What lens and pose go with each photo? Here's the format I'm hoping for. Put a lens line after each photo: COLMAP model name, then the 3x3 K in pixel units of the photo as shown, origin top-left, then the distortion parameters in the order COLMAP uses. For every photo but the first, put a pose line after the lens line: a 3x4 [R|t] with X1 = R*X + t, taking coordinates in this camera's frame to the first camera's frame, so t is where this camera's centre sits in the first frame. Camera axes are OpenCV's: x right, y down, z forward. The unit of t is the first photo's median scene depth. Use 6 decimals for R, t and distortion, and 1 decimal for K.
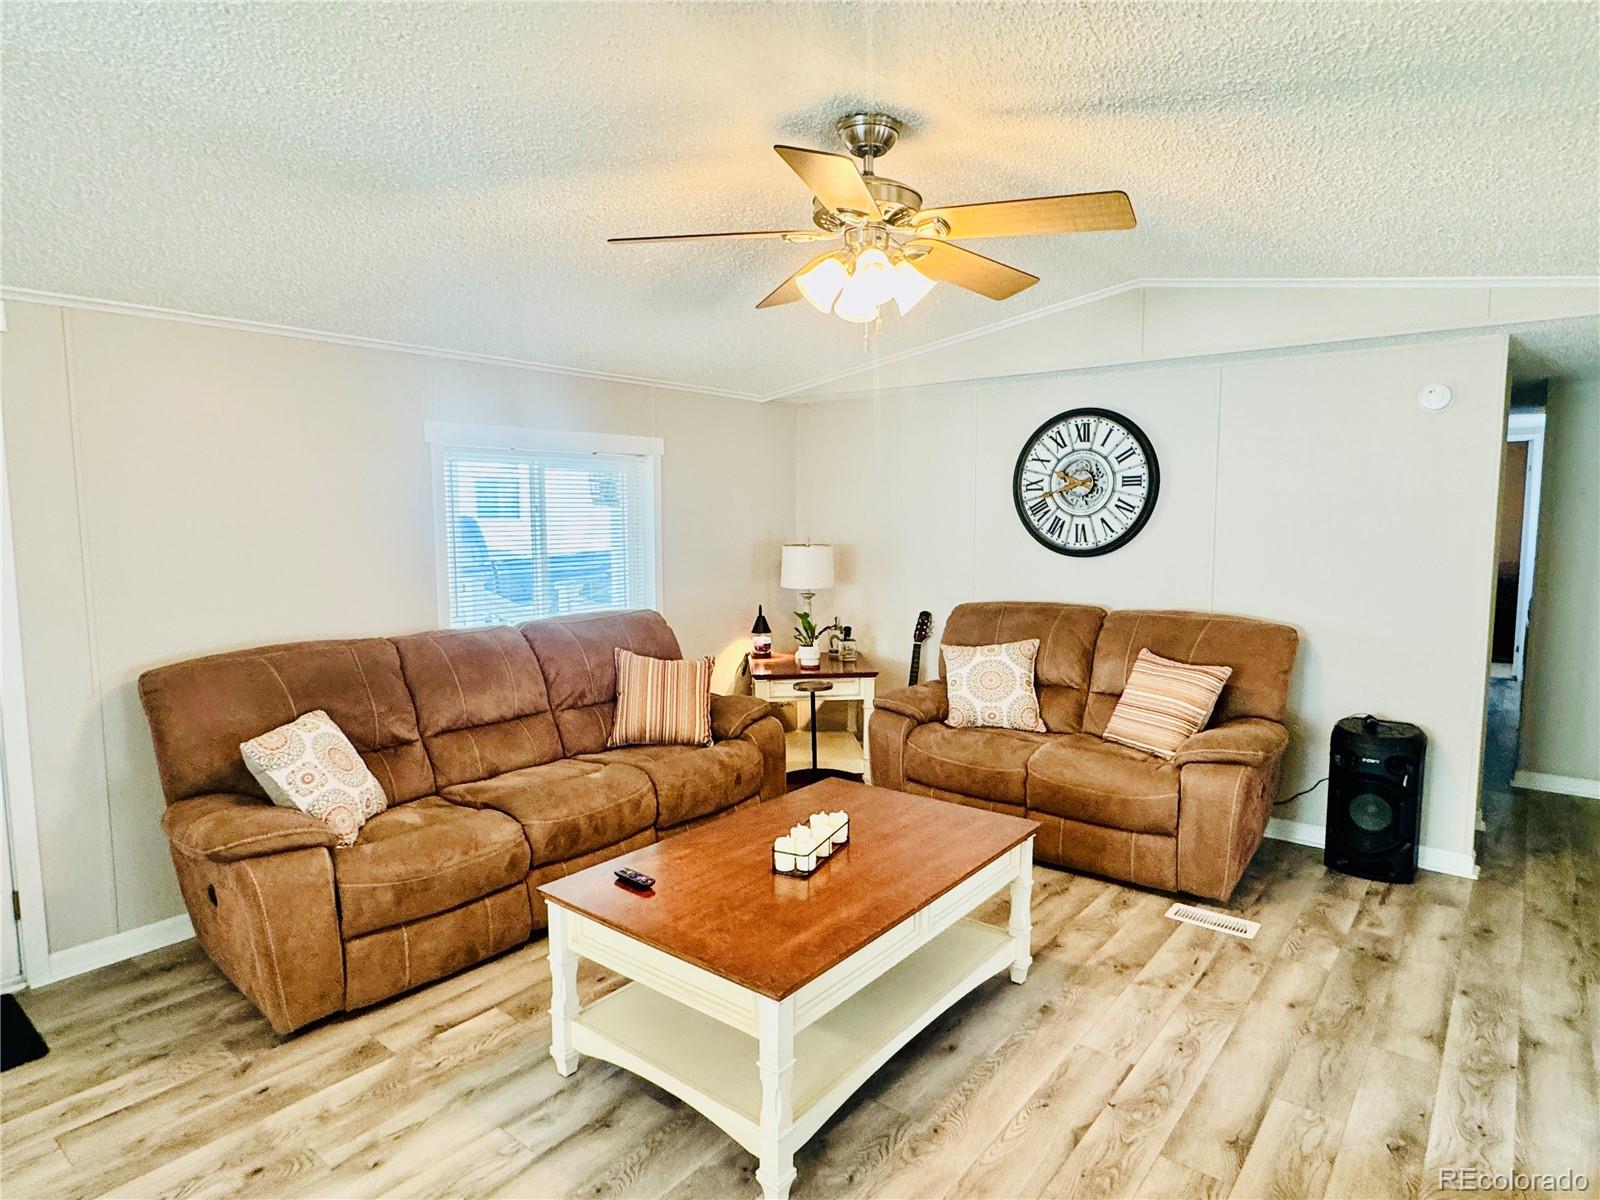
lens RADIAL K [[923.6, 0, 801.6], [0, 923.6, 602.8], [0, 0, 1]] dist [-0.001171, -0.001315]
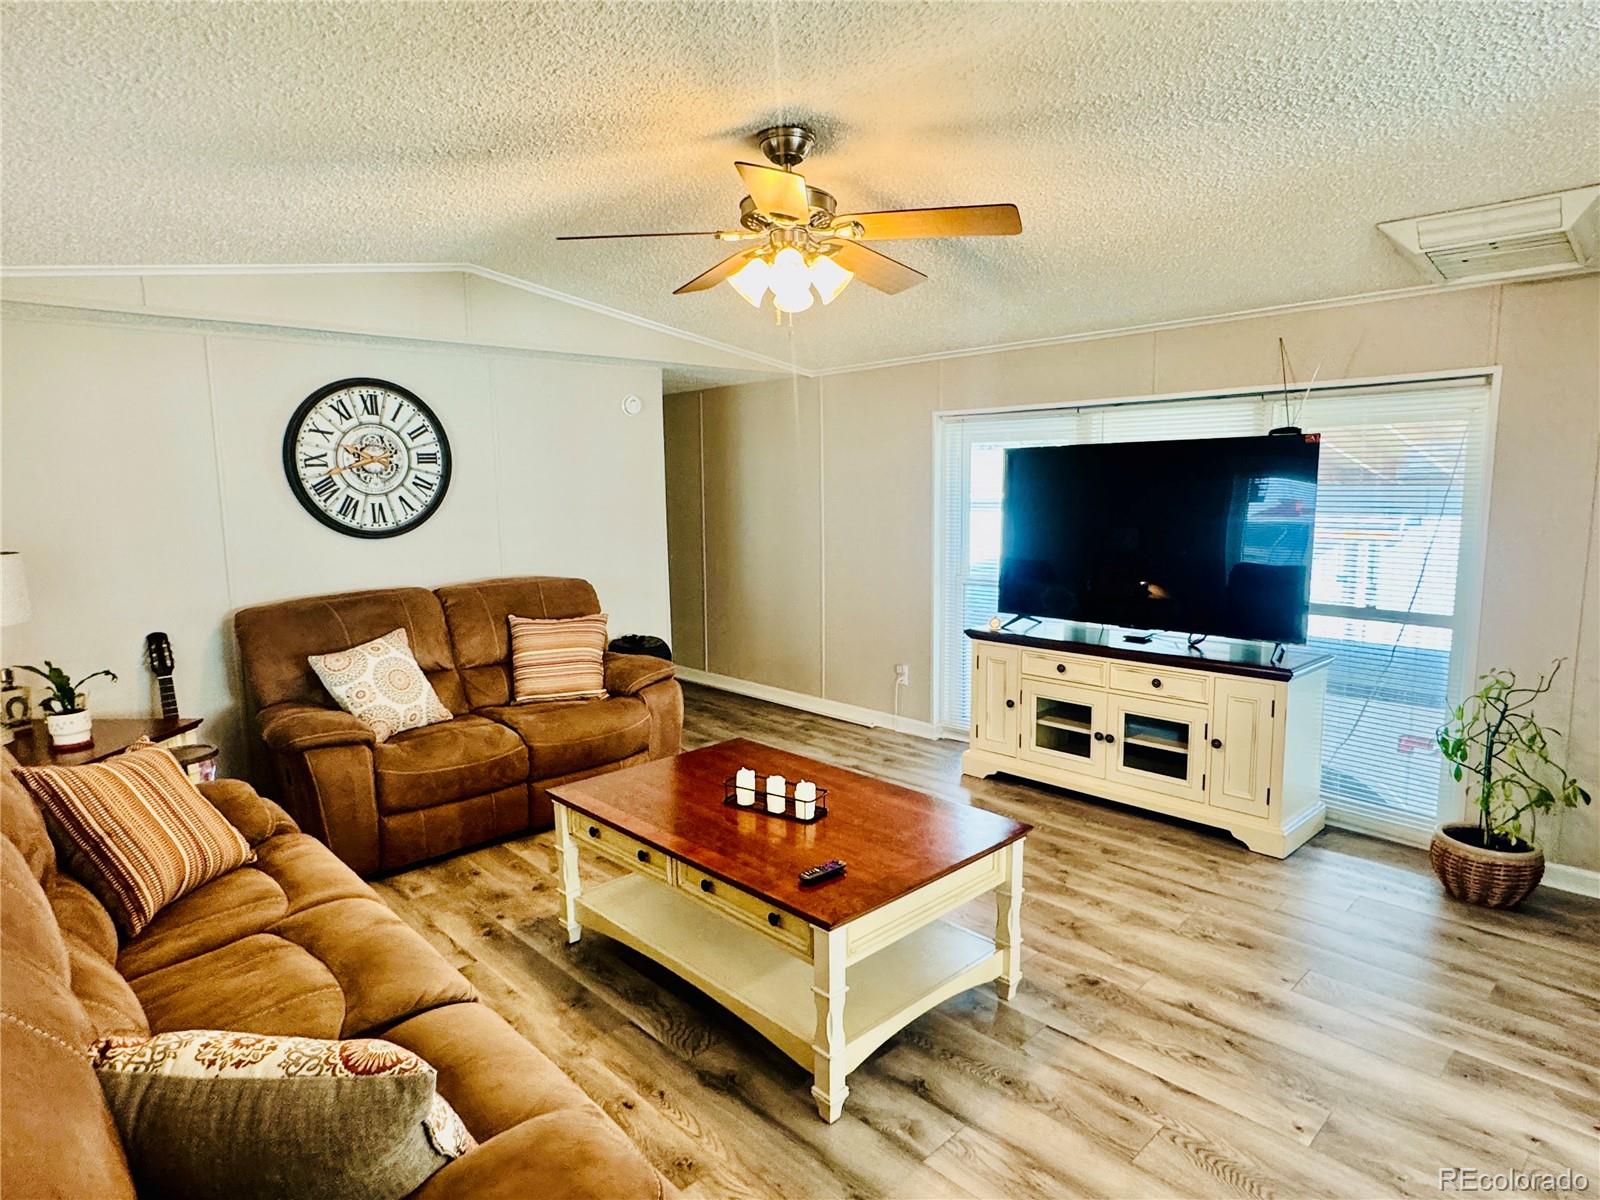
lens RADIAL K [[923.6, 0, 796.7], [0, 923.6, 599.8], [0, 0, 1]] dist [-0.001171, -0.001315]
pose [[0.121027, -0.126217, 0.984592, -0.586218], [0.113710, 0.987117, 0.112564, -0.046796], [-0.986115, 0.098334, 0.133820, 0.476295]]
